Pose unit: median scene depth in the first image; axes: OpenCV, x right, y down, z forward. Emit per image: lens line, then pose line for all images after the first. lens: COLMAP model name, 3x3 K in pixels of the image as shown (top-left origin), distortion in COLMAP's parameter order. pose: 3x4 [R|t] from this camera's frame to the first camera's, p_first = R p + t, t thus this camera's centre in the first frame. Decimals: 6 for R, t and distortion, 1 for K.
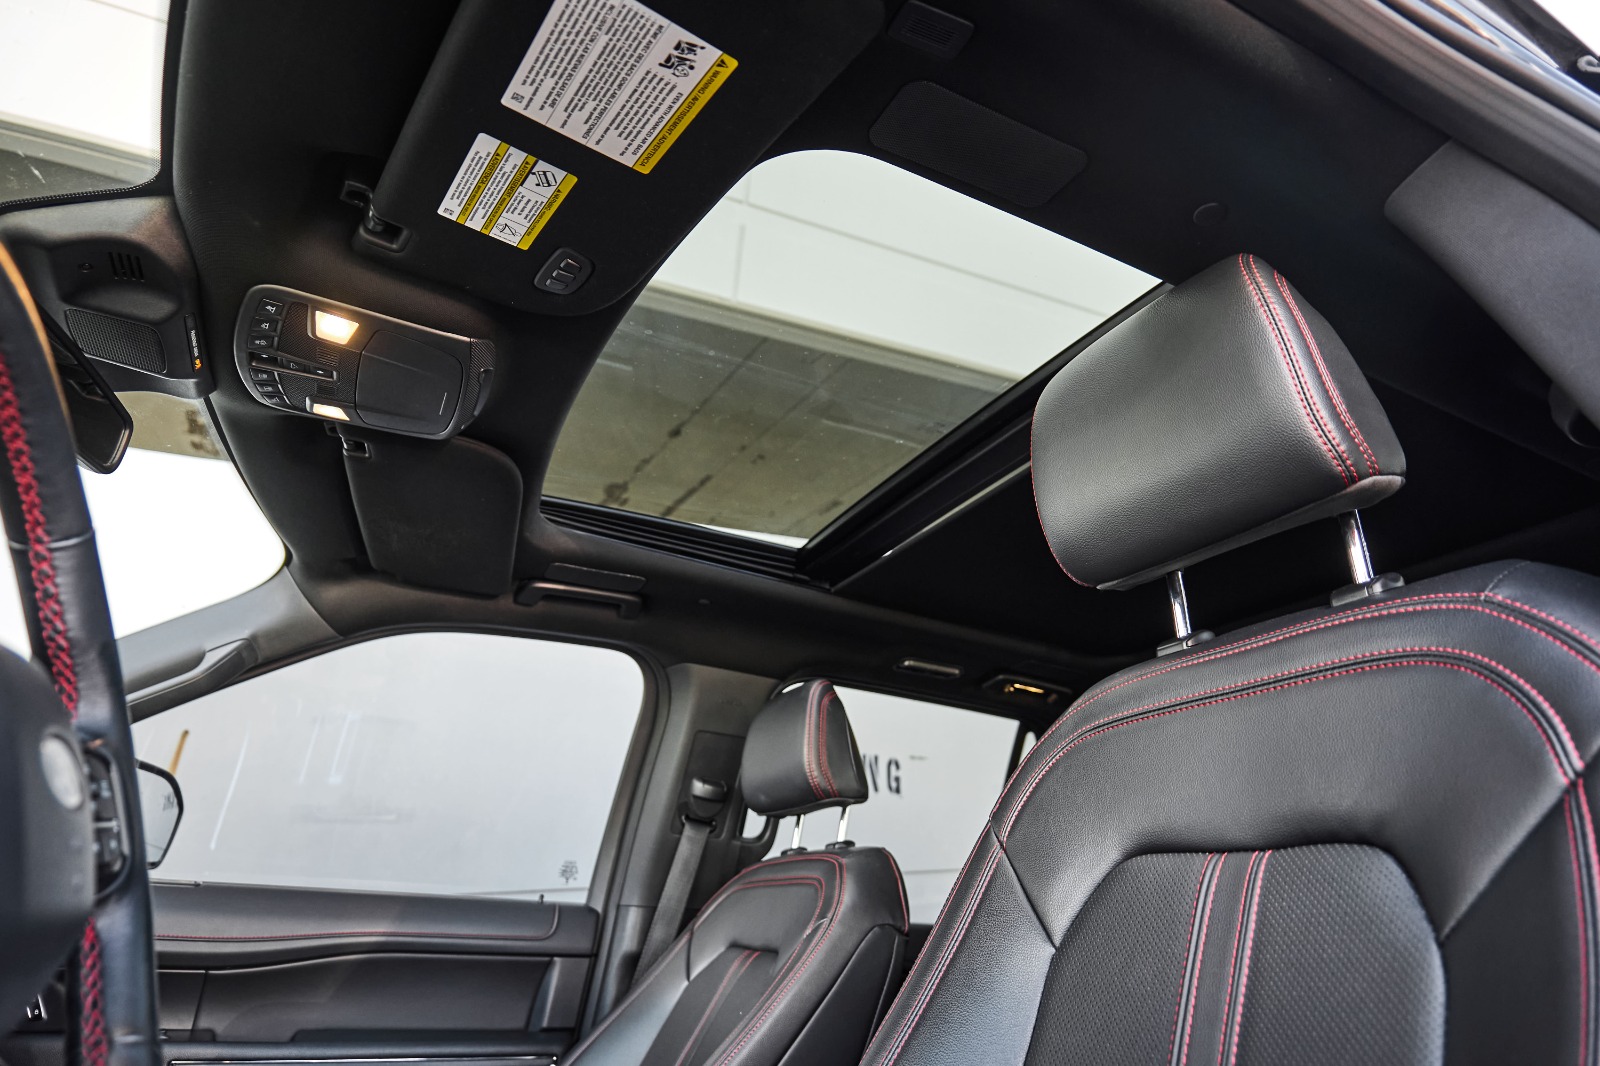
lens RADIAL K [[928.2, 0, 797.0], [0, 928.2, 537.6], [0, 0, 1]] dist [-0.004701, -0.002686]
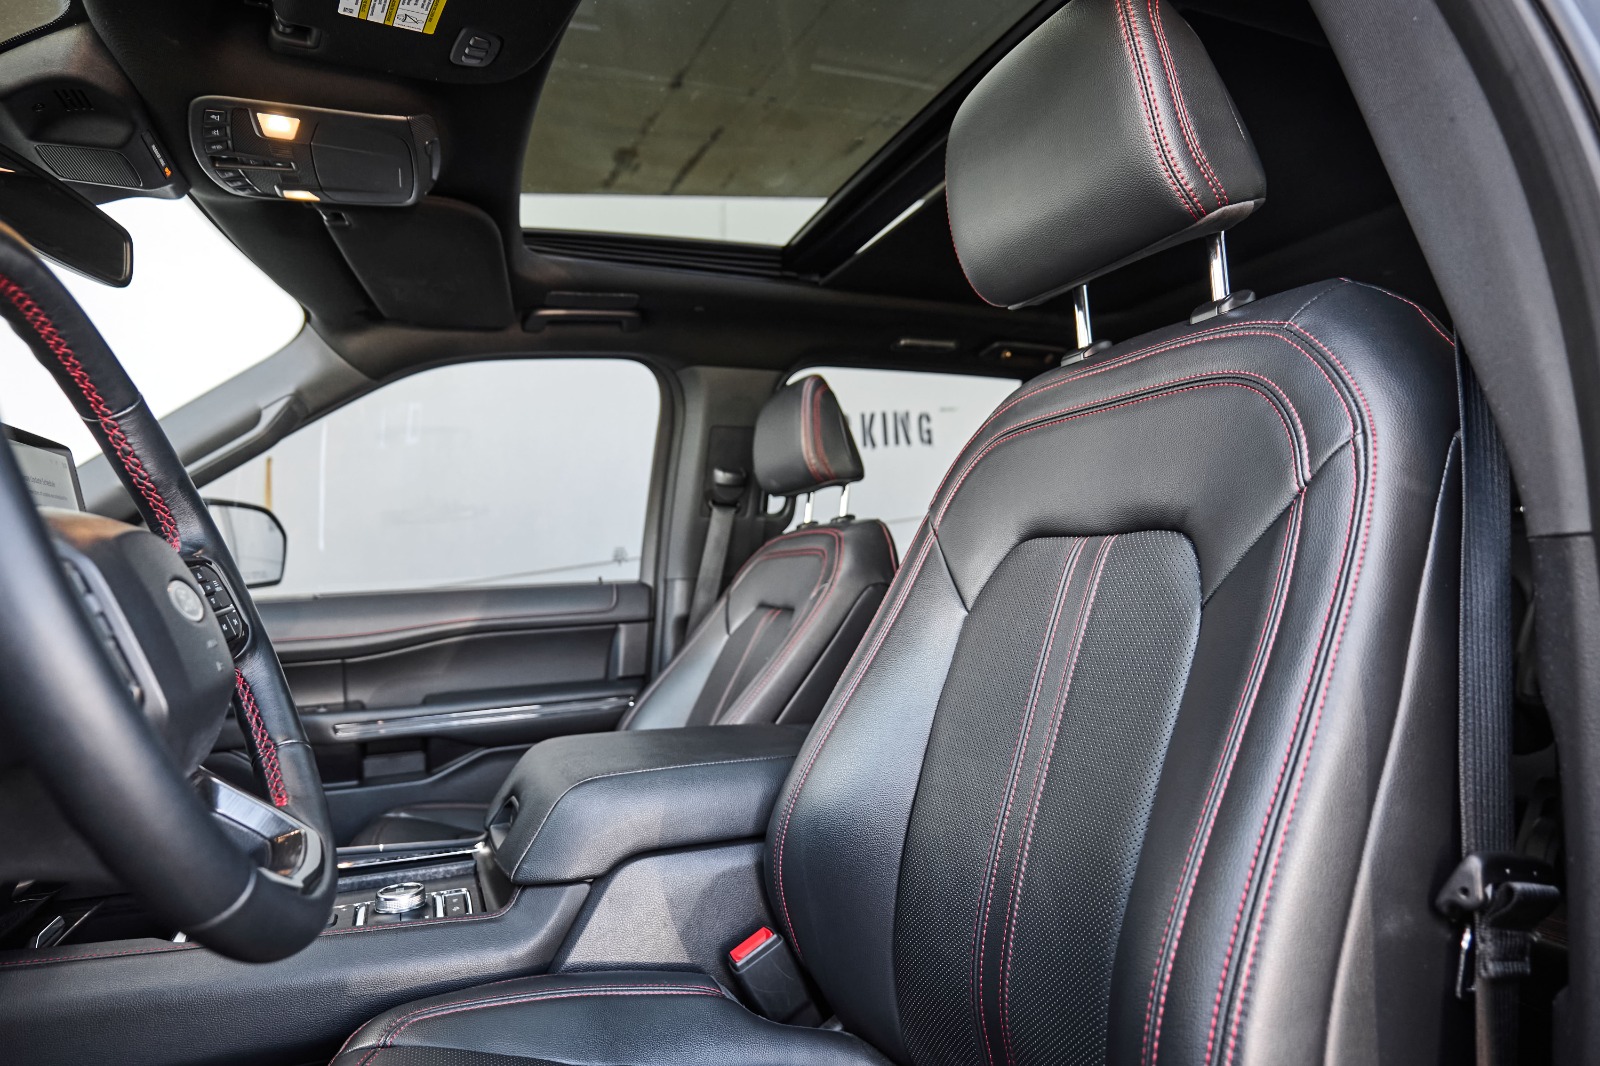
lens RADIAL K [[928.2, 0, 797.0], [0, 928.2, 537.6], [0, 0, 1]] dist [-0.004701, -0.002686]
pose [[0.993427, -0.088361, -0.072763, 0.076355], [0.108798, 0.926442, 0.360373, -0.069389], [0.035568, -0.365921, 0.929966, -0.079739]]
